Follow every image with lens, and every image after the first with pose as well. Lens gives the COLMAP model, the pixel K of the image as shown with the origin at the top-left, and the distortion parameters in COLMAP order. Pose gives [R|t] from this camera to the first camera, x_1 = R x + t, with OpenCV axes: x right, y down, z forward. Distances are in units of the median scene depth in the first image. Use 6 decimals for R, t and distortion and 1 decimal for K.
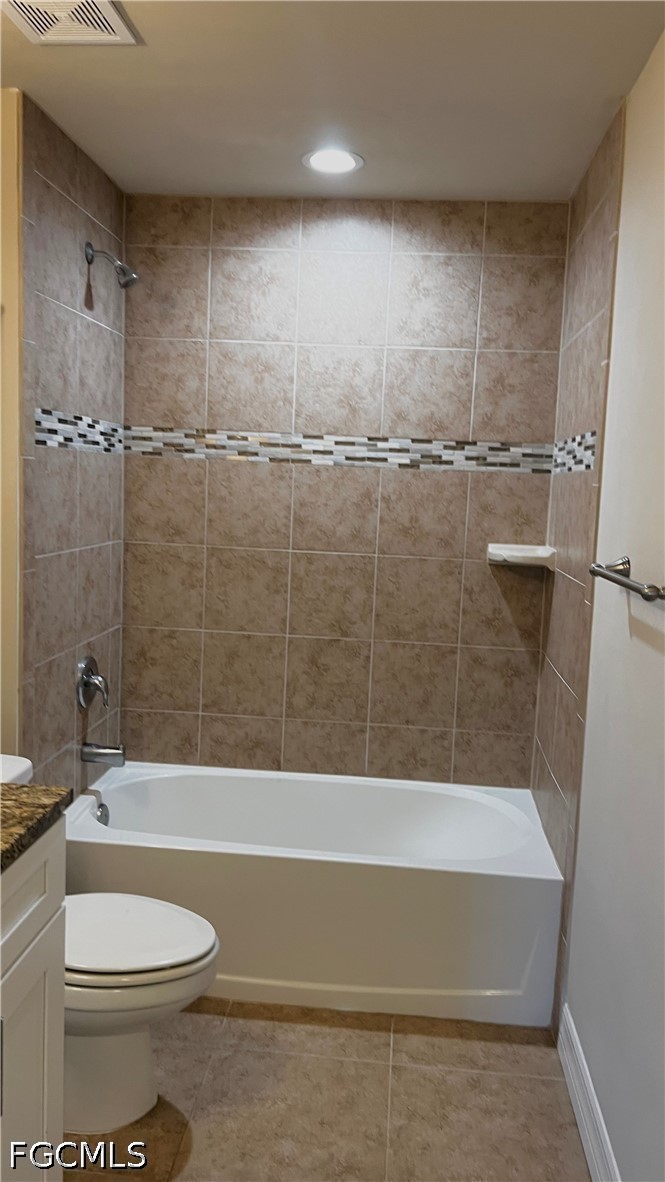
lens RADIAL K [[879.9, 0, 332.5], [0, 879.9, 591.0], [0, 0, 1]] dist [0.082015, -0.001195]
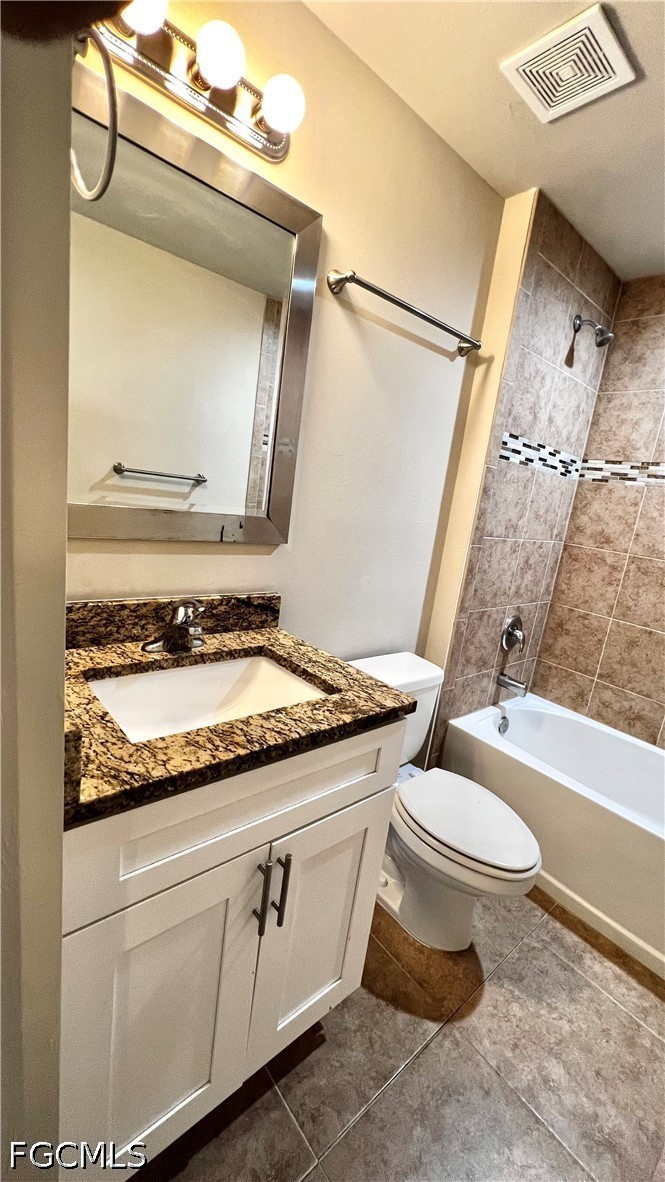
lens RADIAL K [[477.9, 0, 336.6], [0, 477.9, 588.8], [0, 0, 1]] dist [0.000205, 0.000765]
pose [[0.723778, 0.196342, -0.661509, 0.018922], [-0.185710, 0.978719, 0.087302, 0.016893], [0.664573, 0.059661, 0.744838, 0.223363]]
